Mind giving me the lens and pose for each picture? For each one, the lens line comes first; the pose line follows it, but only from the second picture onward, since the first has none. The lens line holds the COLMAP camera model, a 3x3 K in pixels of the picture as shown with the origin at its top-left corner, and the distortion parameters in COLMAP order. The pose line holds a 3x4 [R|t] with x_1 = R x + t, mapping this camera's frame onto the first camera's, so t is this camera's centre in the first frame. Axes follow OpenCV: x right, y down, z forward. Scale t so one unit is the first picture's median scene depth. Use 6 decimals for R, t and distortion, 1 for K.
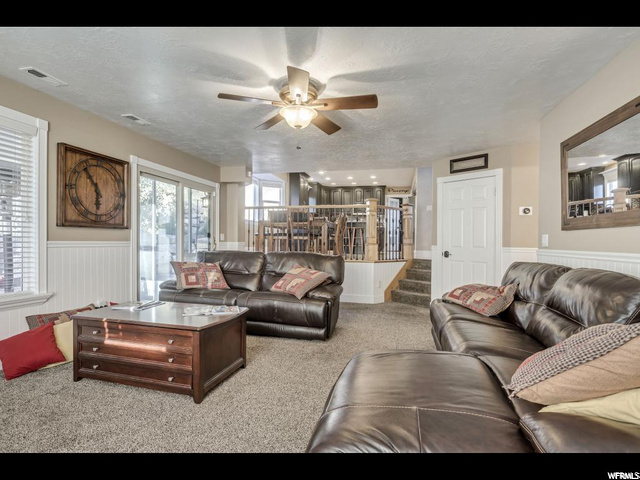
lens RADIAL K [[325.2, 0, 314.6], [0, 325.2, 241.6], [0, 0, 1]] dist [0.001220, -0.000040]
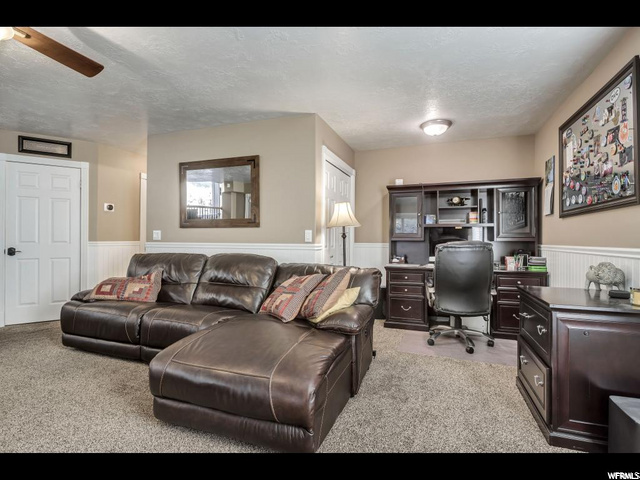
lens RADIAL K [[325.2, 0, 314.6], [0, 325.2, 241.6], [0, 0, 1]] dist [0.001220, -0.000040]
pose [[0.104774, -0.024592, 0.994192, -0.358502], [-0.000141, 0.999694, 0.024743, -0.007403], [-0.994496, -0.002732, 0.104739, 0.205991]]
